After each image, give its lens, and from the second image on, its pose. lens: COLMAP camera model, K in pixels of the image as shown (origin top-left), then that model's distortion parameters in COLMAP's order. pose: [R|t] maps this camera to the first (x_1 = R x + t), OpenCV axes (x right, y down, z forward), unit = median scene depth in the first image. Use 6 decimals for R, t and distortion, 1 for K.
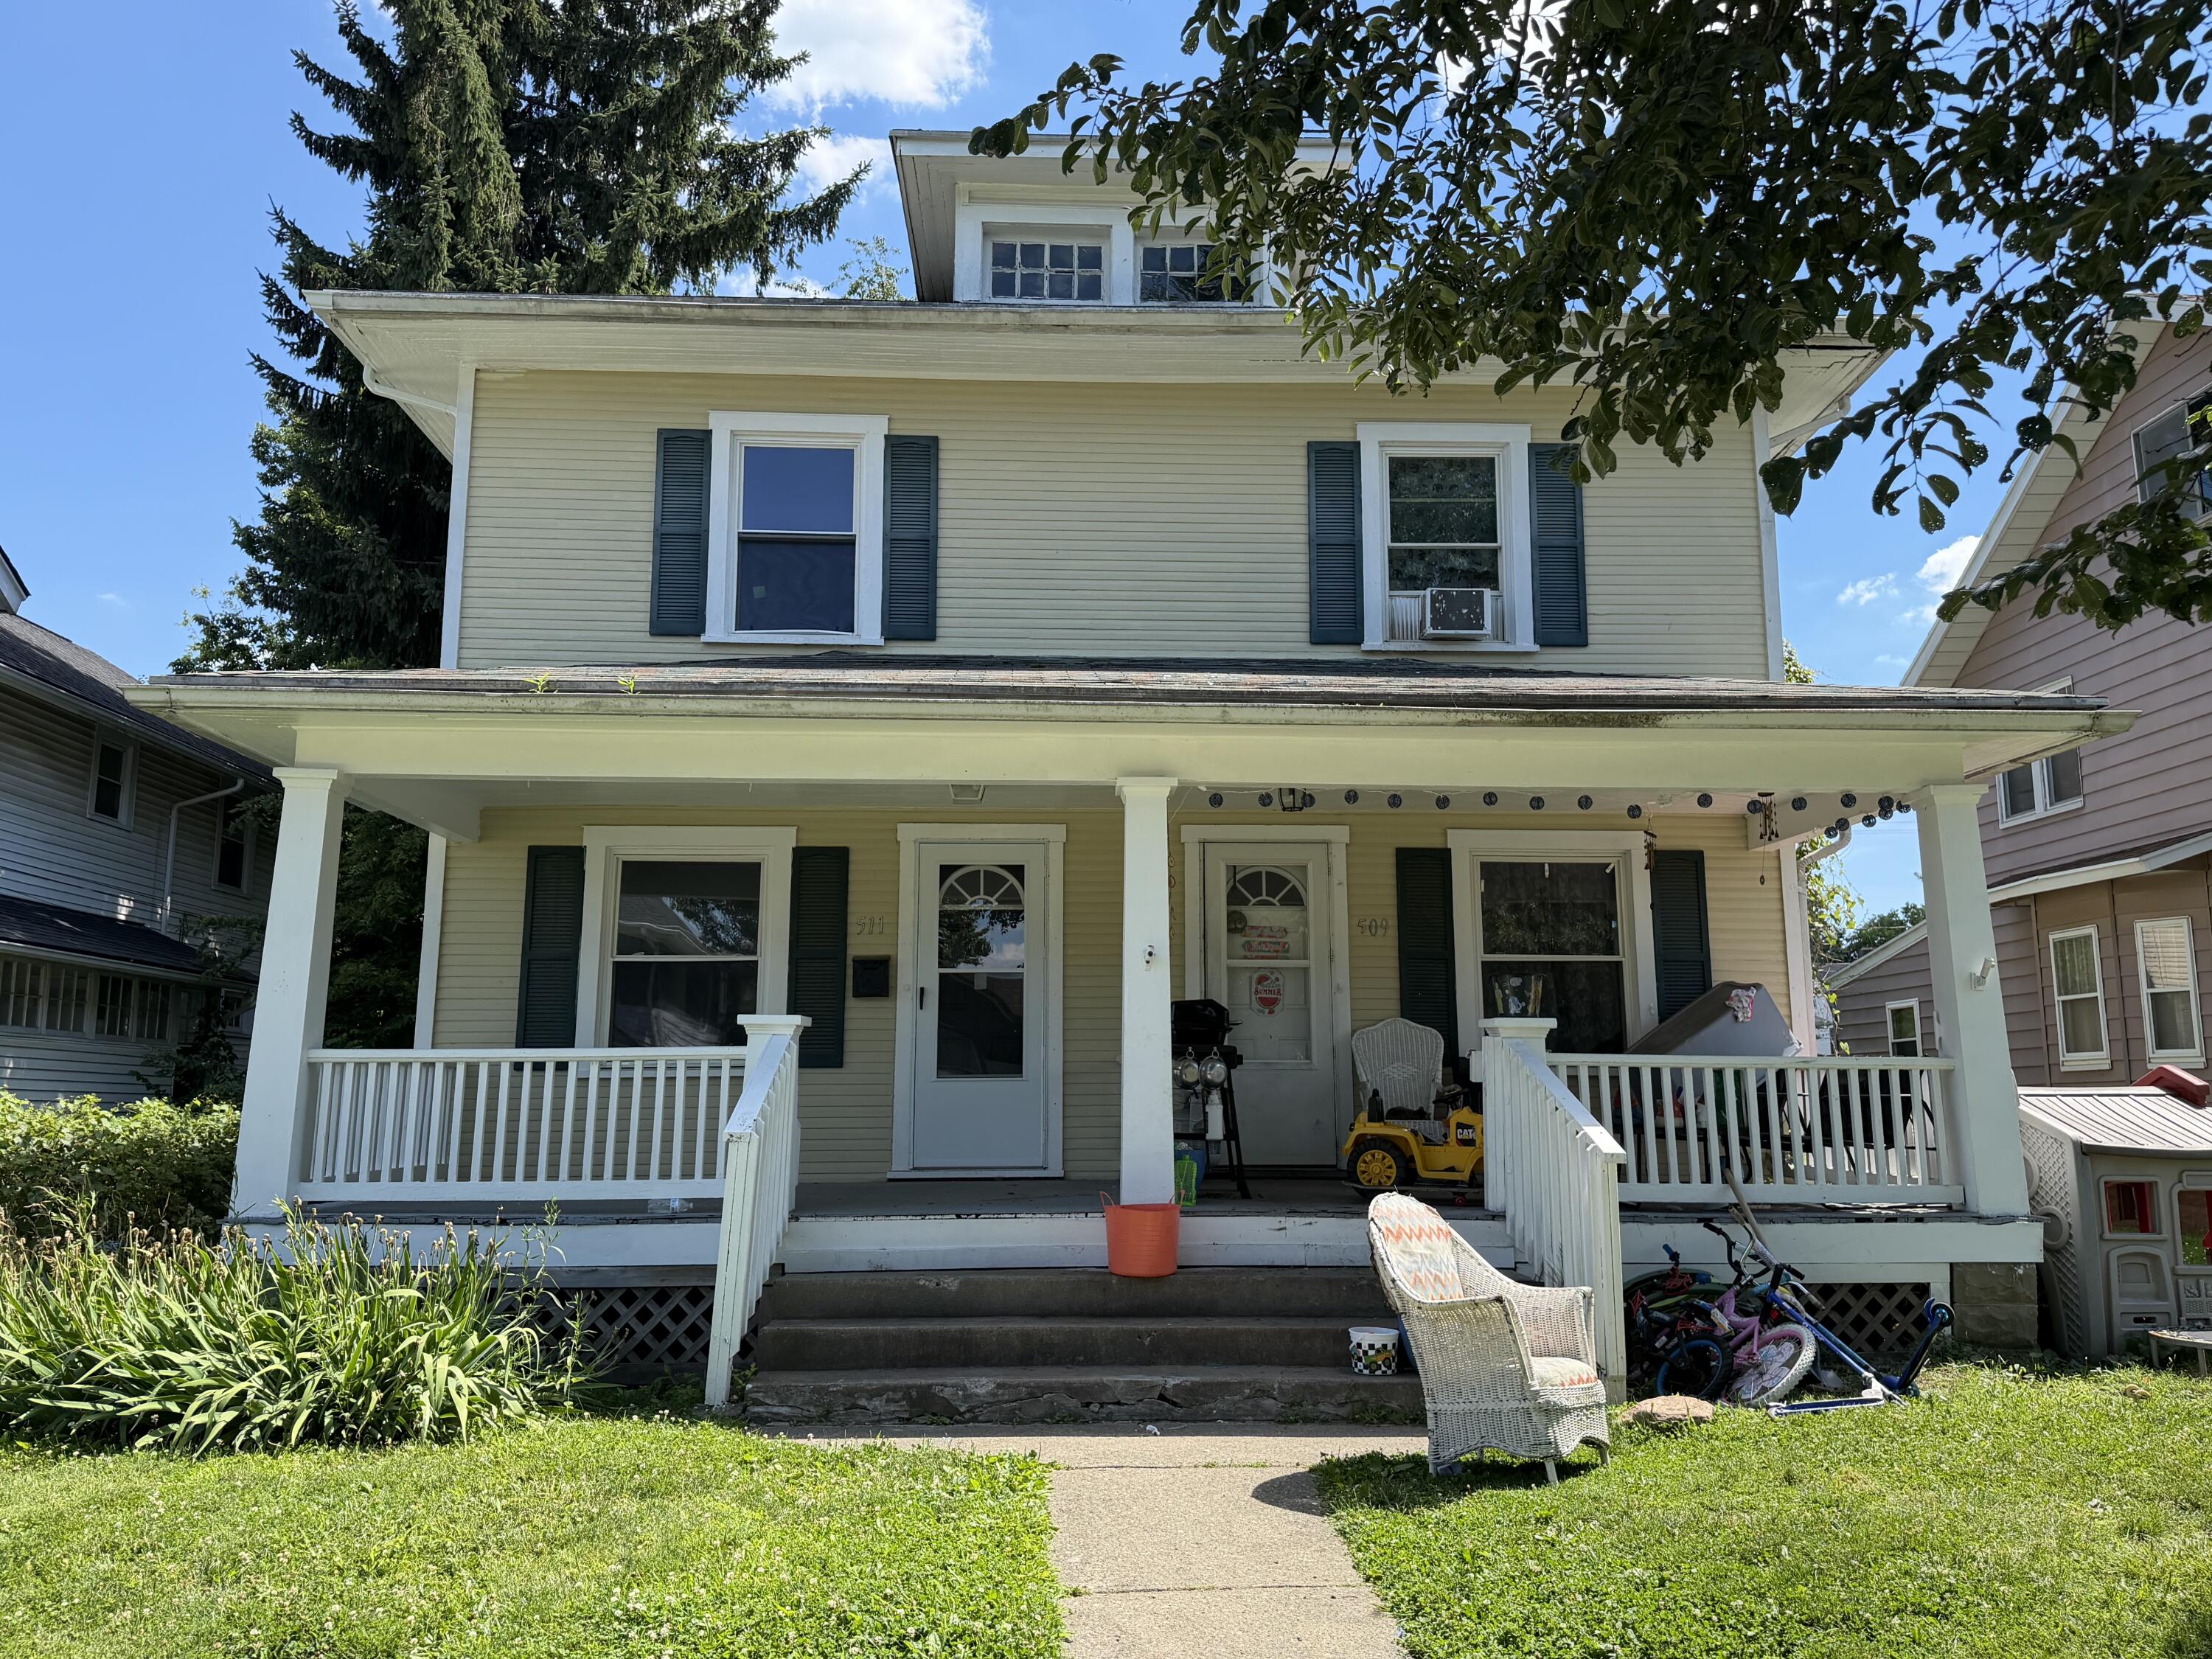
lens RADIAL K [[1657.2, 0, 1112.3], [0, 1657.2, 824.6], [0, 0, 1]] dist [-0.001358, -0.000928]
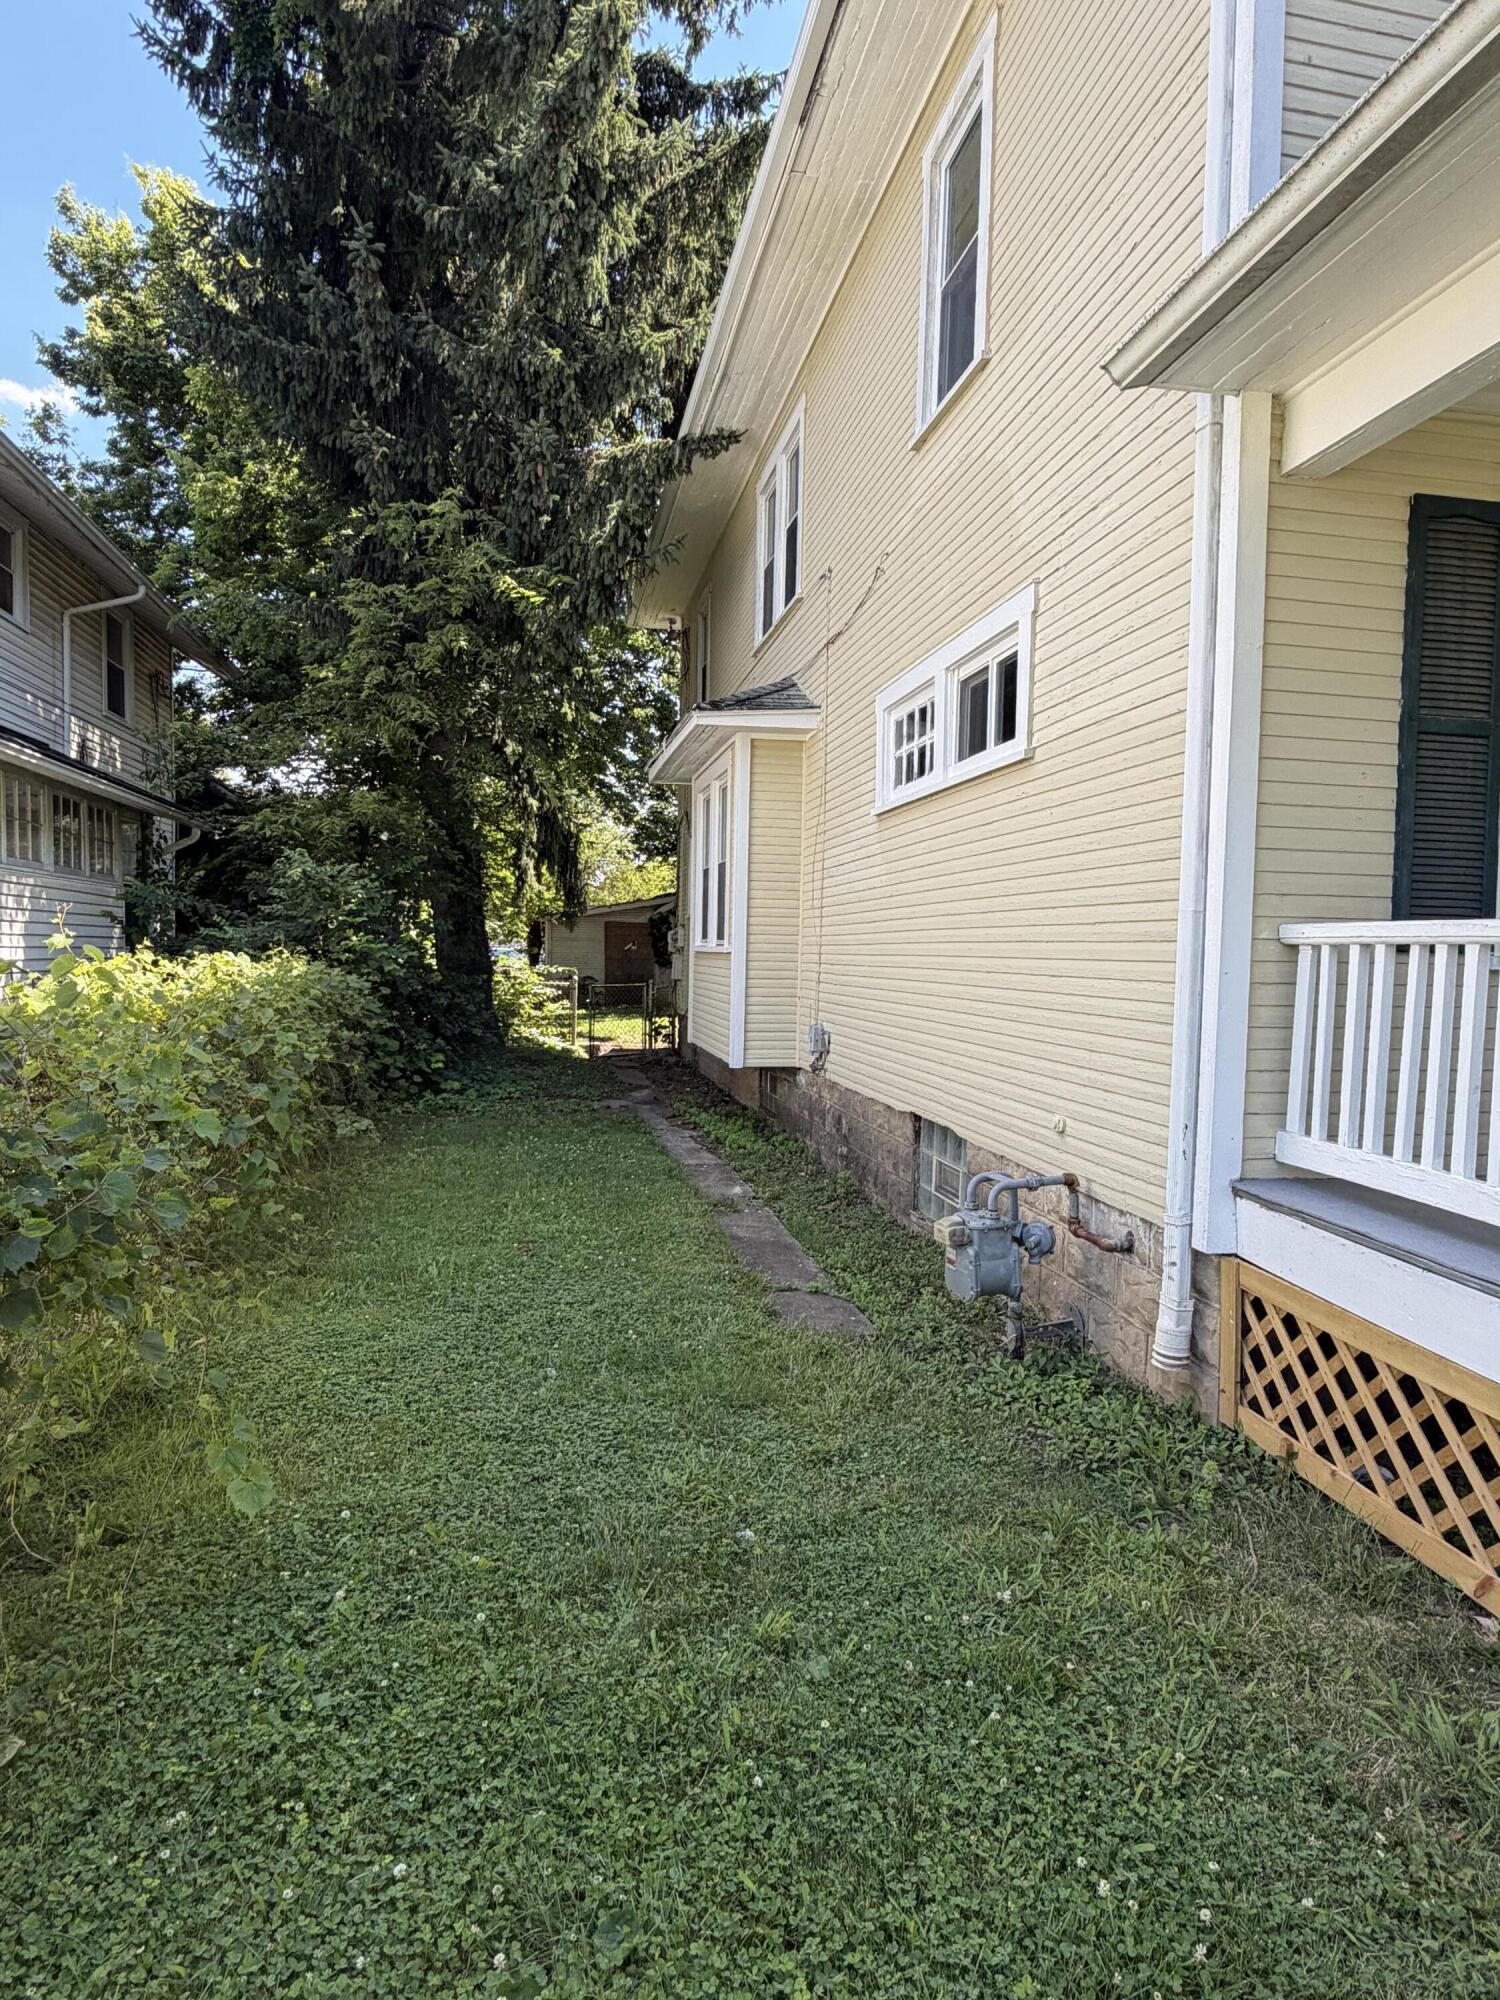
lens RADIAL K [[1168.9, 0, 743.9], [0, 1168.9, 1005.0], [0, 0, 1]] dist [-0.003298, 0.000213]
pose [[0.992815, 0.023723, 0.117285, -0.248350], [-0.048023, 0.976747, 0.208949, 0.041142], [-0.109601, -0.213080, 0.970868, 0.281219]]
